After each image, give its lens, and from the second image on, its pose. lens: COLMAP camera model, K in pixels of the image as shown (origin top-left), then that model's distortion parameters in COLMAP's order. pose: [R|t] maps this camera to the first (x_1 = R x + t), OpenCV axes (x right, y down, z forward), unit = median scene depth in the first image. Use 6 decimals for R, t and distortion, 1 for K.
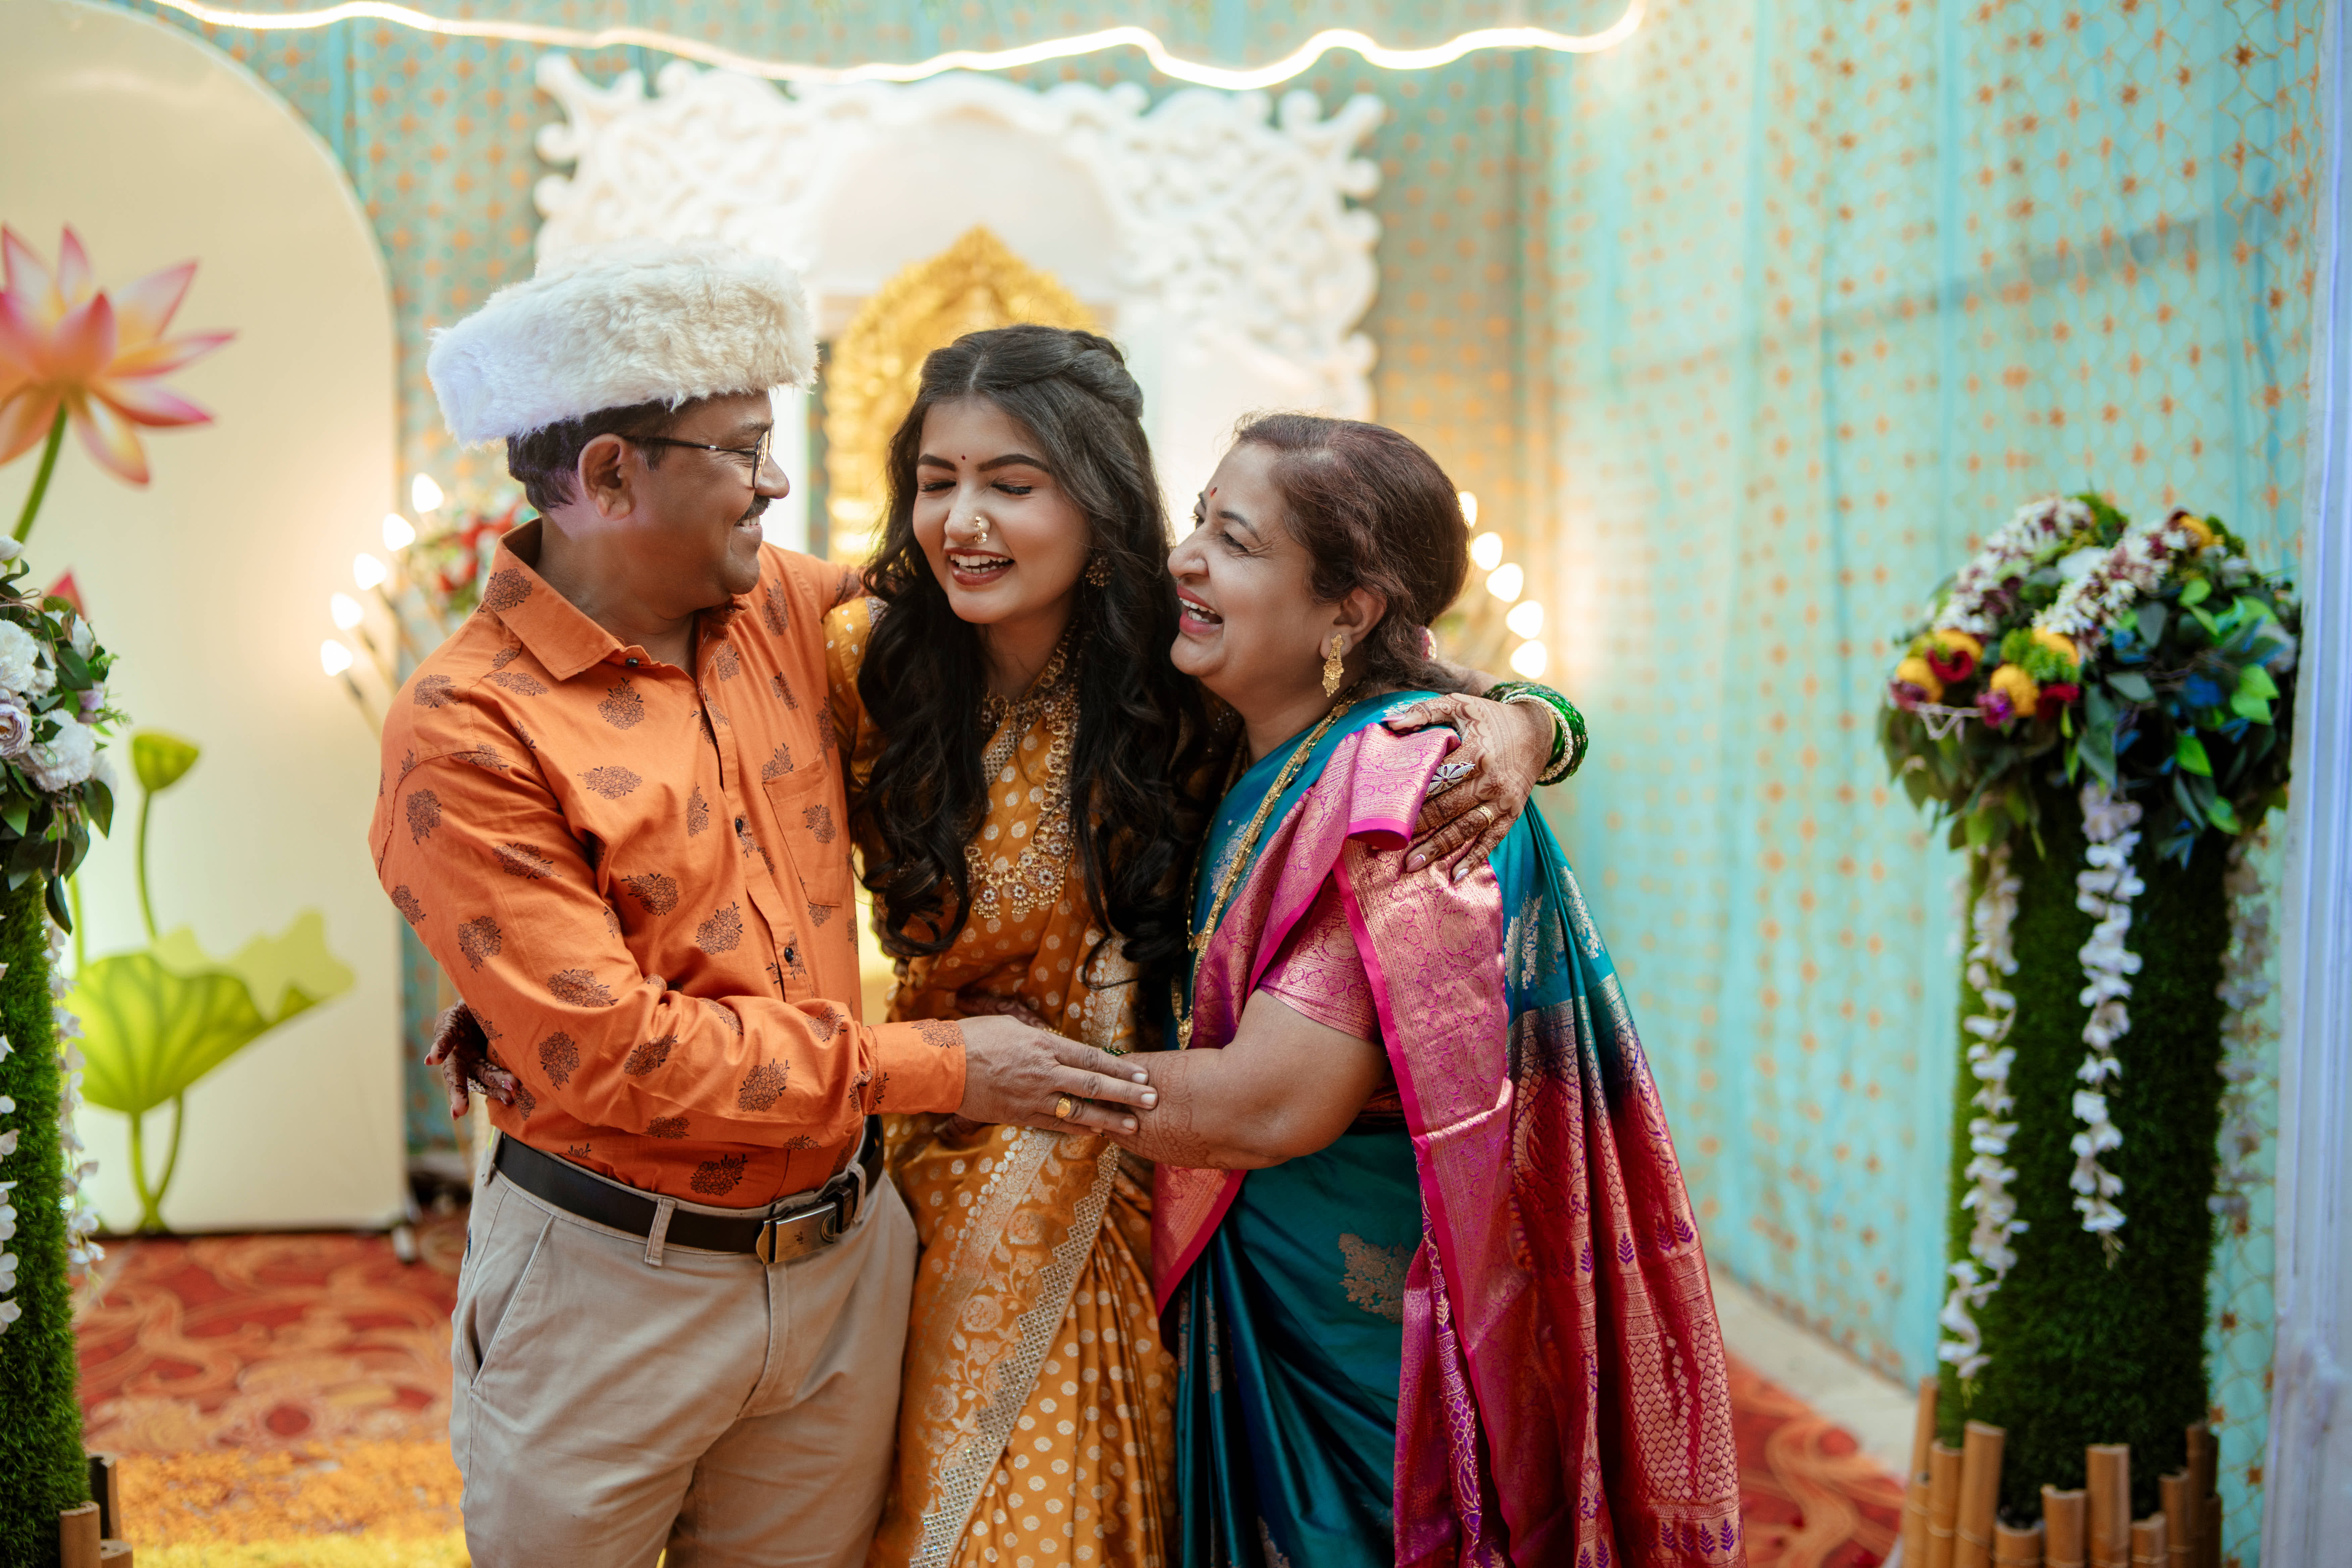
lens RADIAL K [[2310.8, 0, 1176.0], [0, 2310.8, 784.0], [0, 0, 1]] dist [-0.042536, 0.019347]
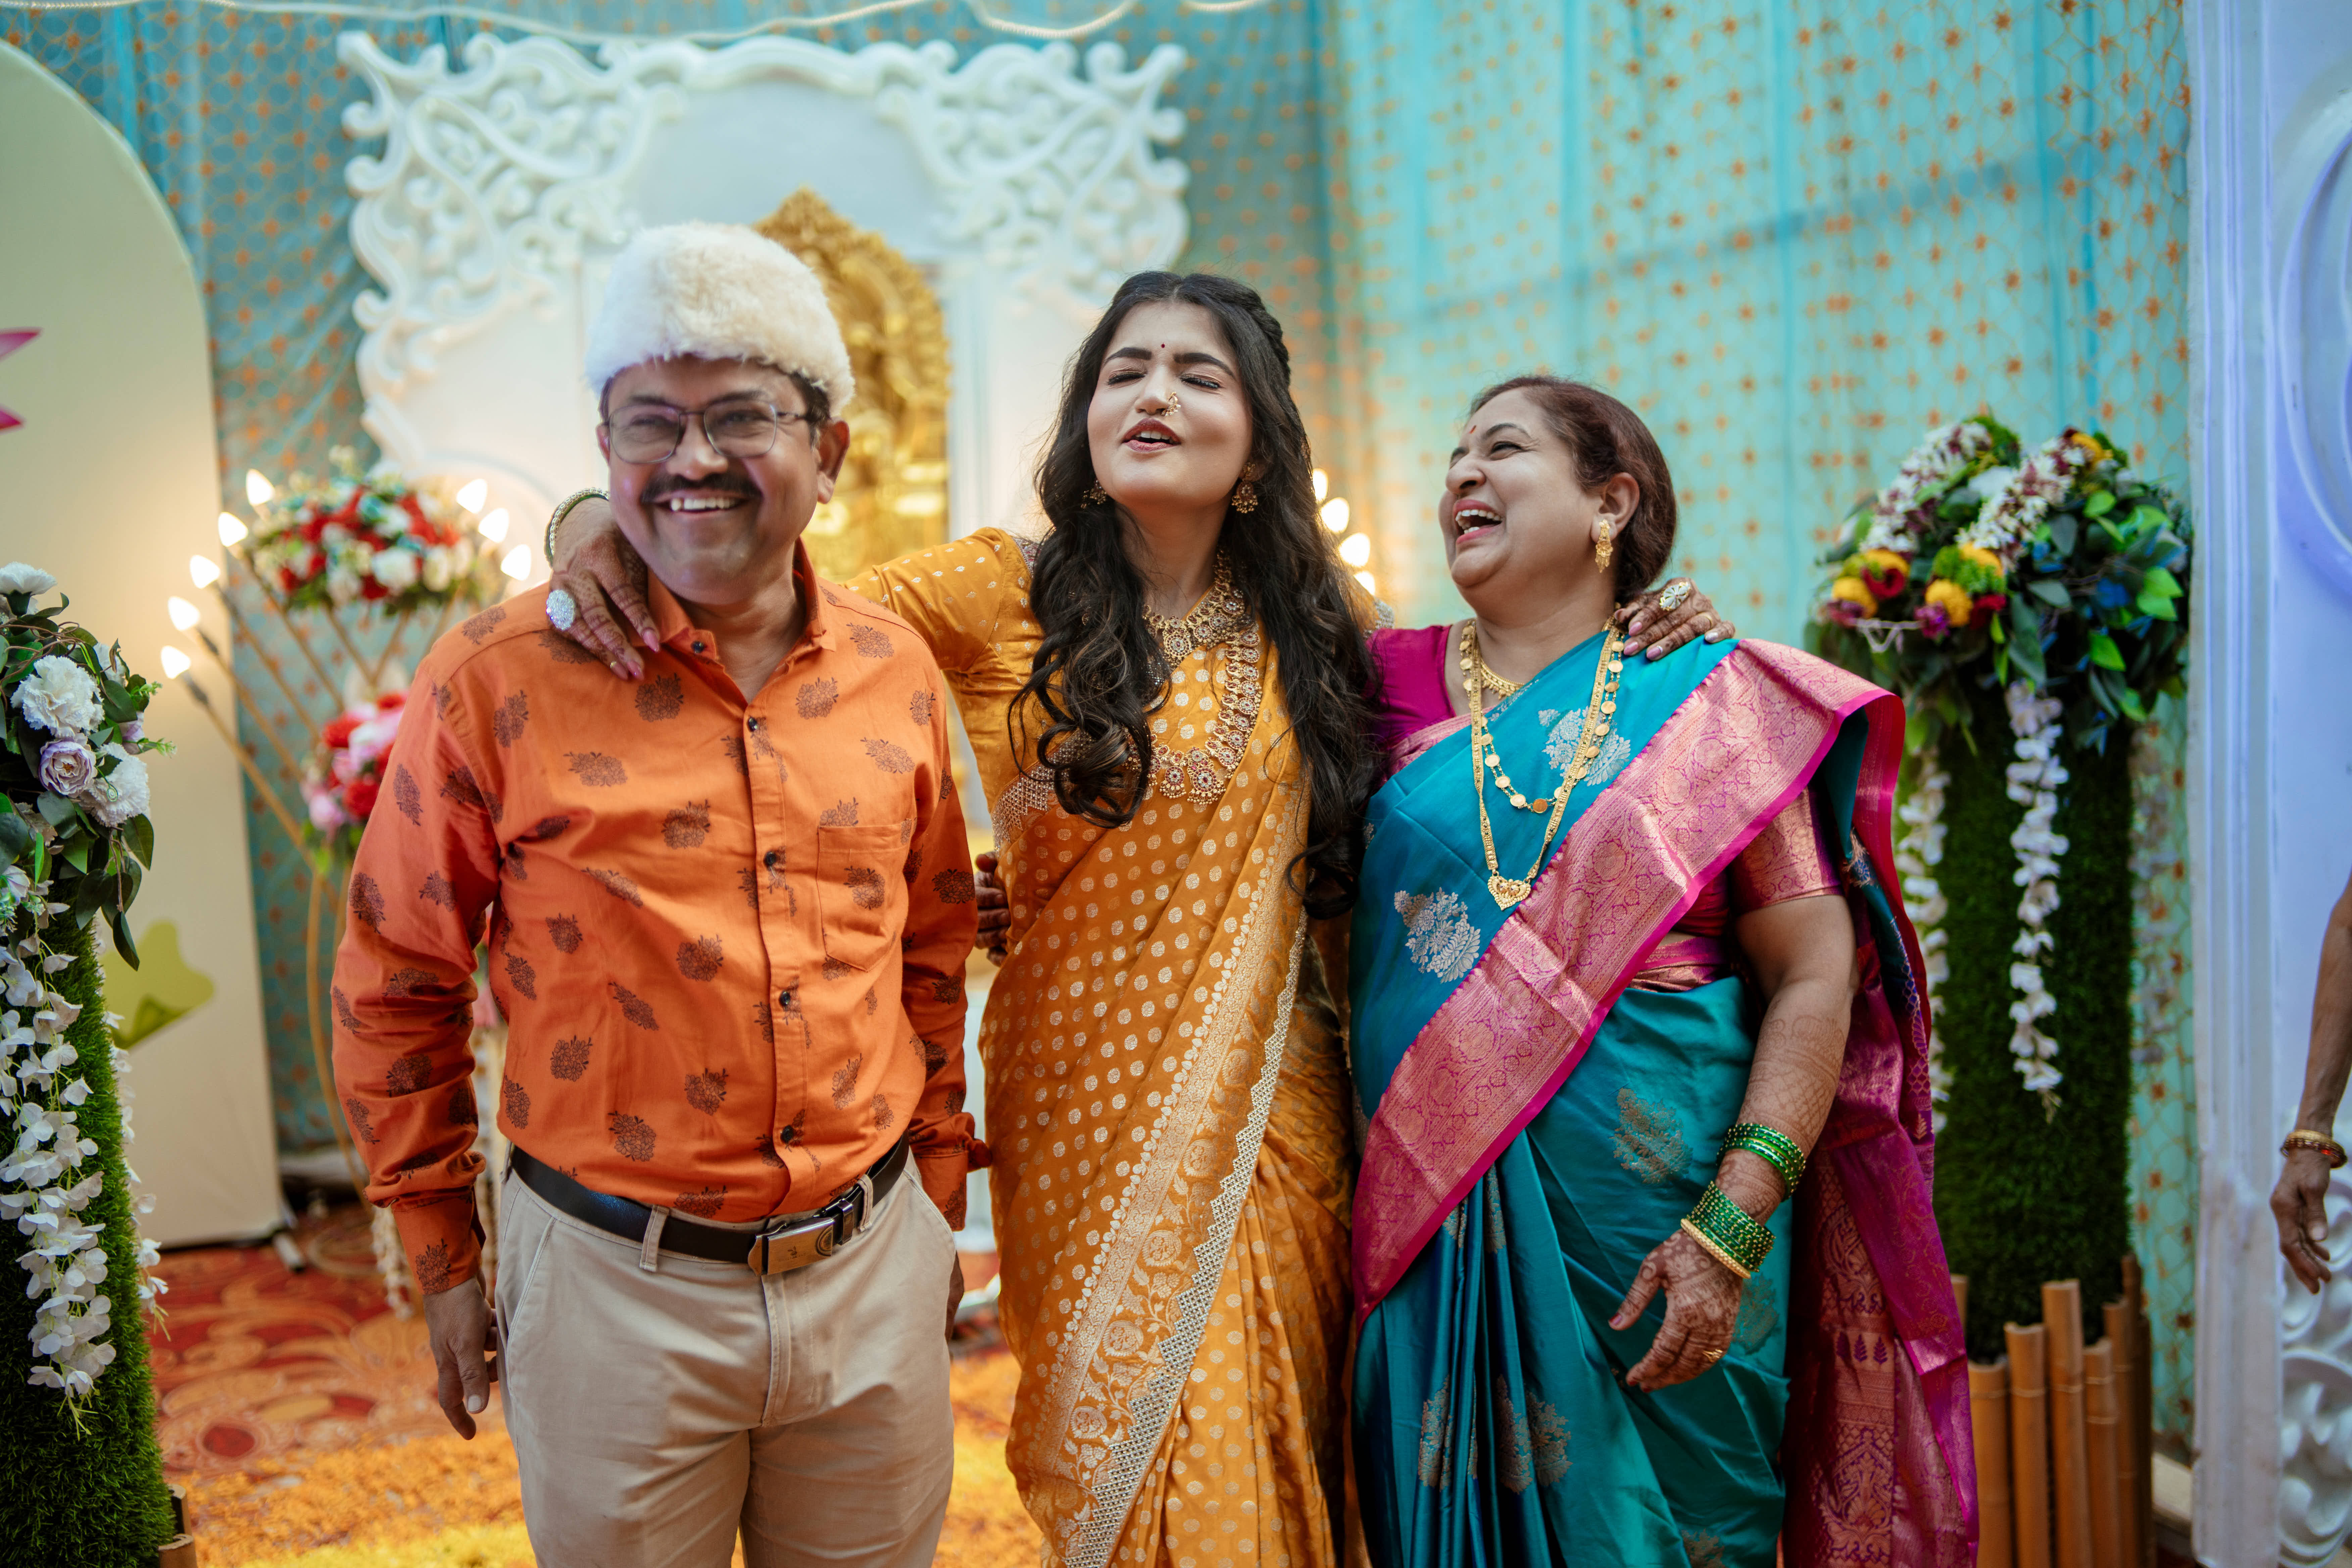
lens RADIAL K [[2310.8, 0, 1176.0], [0, 2310.8, 784.0], [0, 0, 1]] dist [-0.042536, 0.019347]
pose [[0.989077, -0.069472, 0.130005, -0.139819], [0.065565, 0.997265, 0.034103, -0.015759], [-0.132018, -0.025207, 0.990927, -0.032556]]
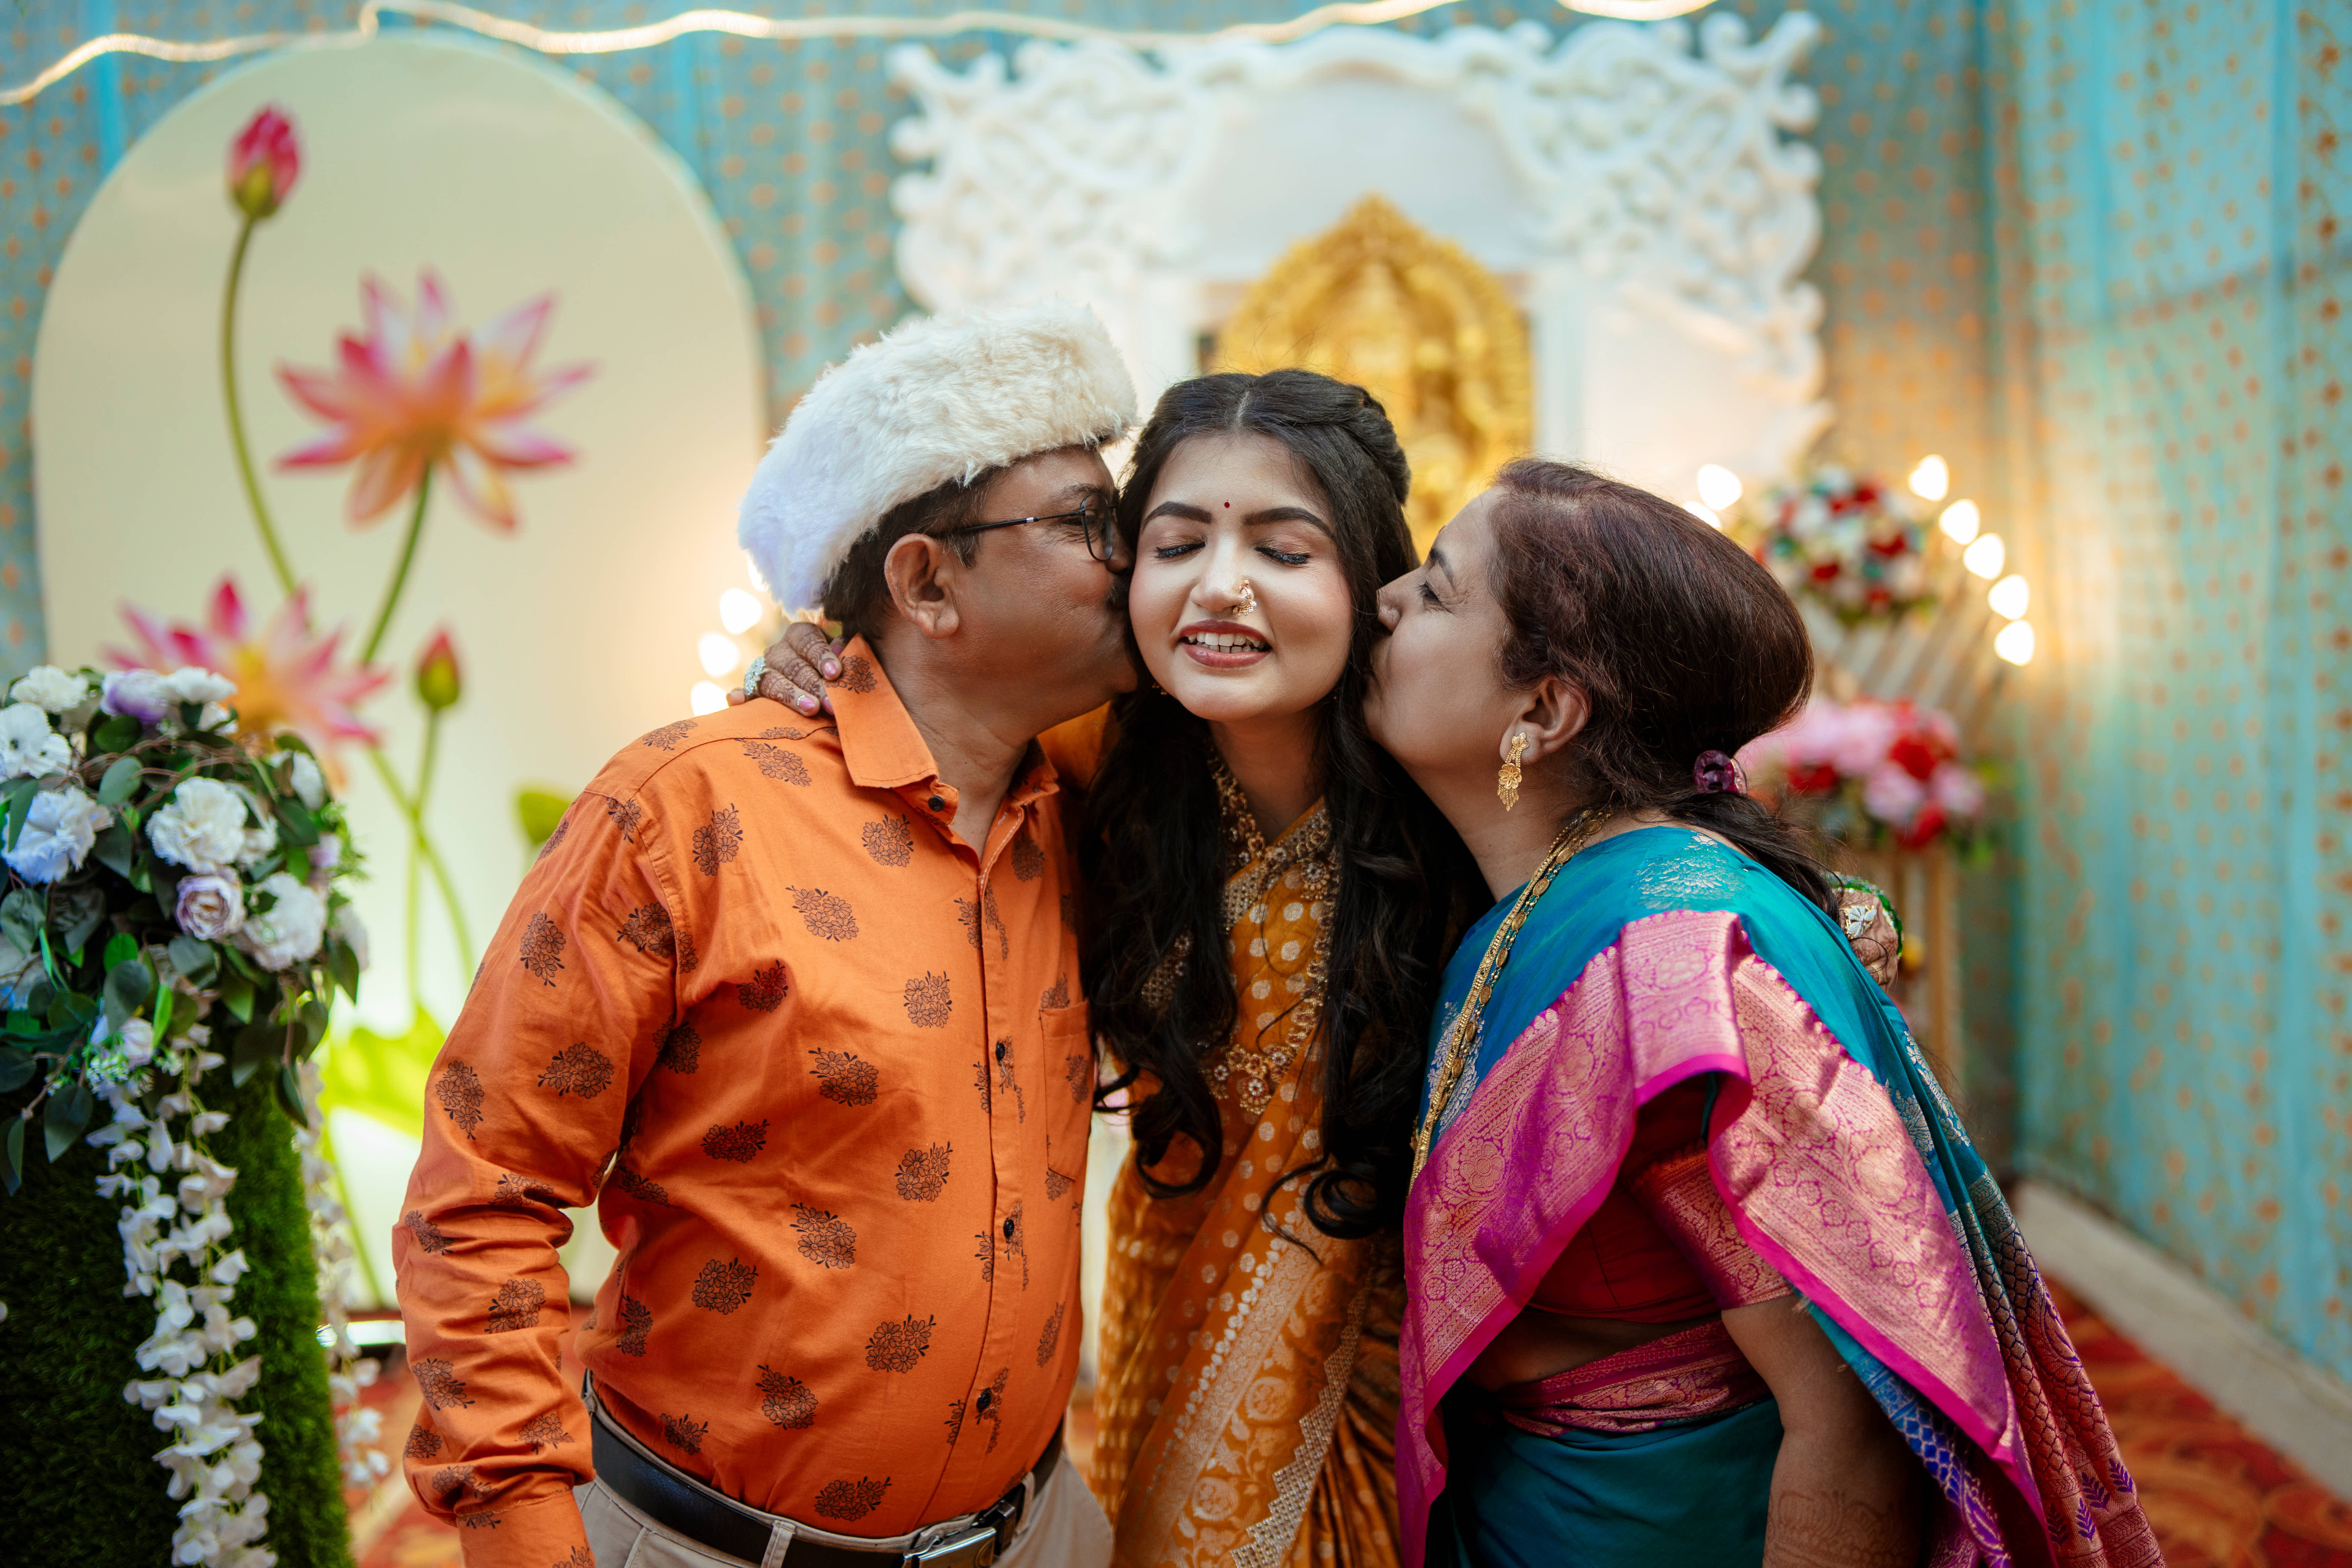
lens RADIAL K [[2325.7, 0, 1220.4], [0, 2325.7, 782.1], [0, 0, 1]] dist [-0.090689, 0.011951]
pose [[0.984326, -0.033335, -0.173181, 0.011141], [0.037150, 0.999132, 0.018836, -0.060076], [0.172403, -0.024974, 0.984710, 0.179299]]
